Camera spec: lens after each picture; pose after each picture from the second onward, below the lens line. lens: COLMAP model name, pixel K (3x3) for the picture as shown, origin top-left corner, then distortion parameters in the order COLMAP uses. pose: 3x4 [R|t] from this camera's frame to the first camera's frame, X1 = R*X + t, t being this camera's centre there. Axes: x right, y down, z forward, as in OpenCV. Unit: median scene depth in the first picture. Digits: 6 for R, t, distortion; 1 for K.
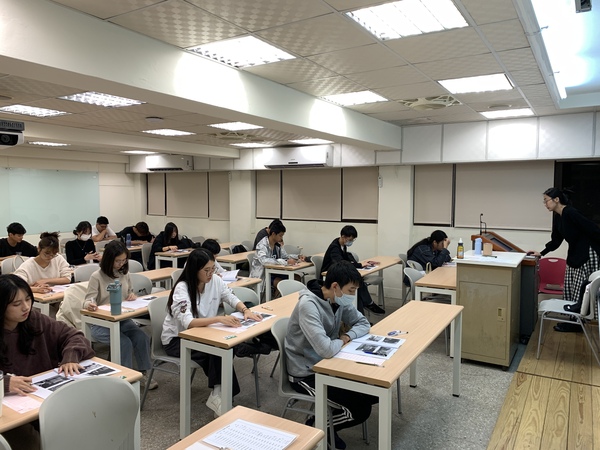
lens RADIAL K [[462.3, 0, 304.5], [0, 462.3, 220.0], [0, 0, 1]] dist [0.053616, -0.074532]
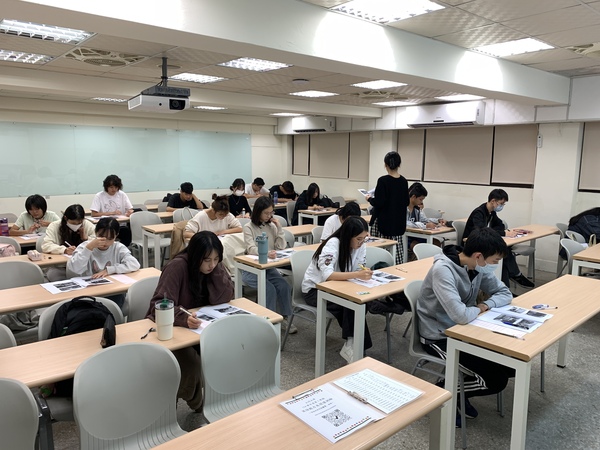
lens RADIAL K [[464.5, 0, 301.2], [0, 464.5, 219.9], [0, 0, 1]] dist [0.050568, -0.061577]
pose [[0.952639, 0.049637, -0.300026, 0.007187], [-0.024706, 0.995960, 0.086328, 0.001680], [0.303099, -0.074827, 0.950017, -0.011207]]
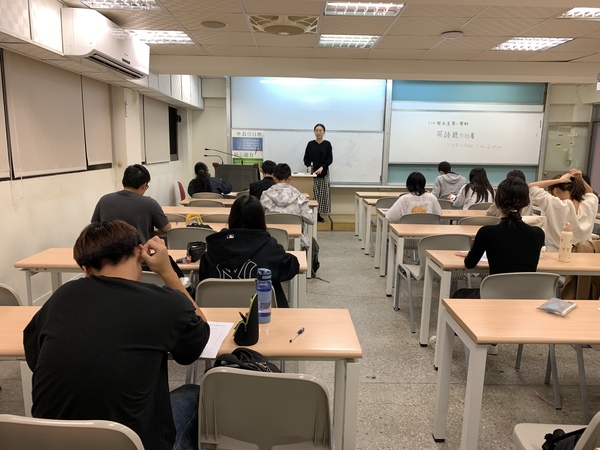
lens RADIAL K [[464.5, 0, 301.2], [0, 464.5, 219.9], [0, 0, 1]] dist [0.050568, -0.061577]
pose [[-0.532325, -0.148499, 0.833414, -0.962072], [0.021846, 0.981756, 0.188885, -0.068895], [-0.846258, 0.118755, -0.519369, 1.825696]]
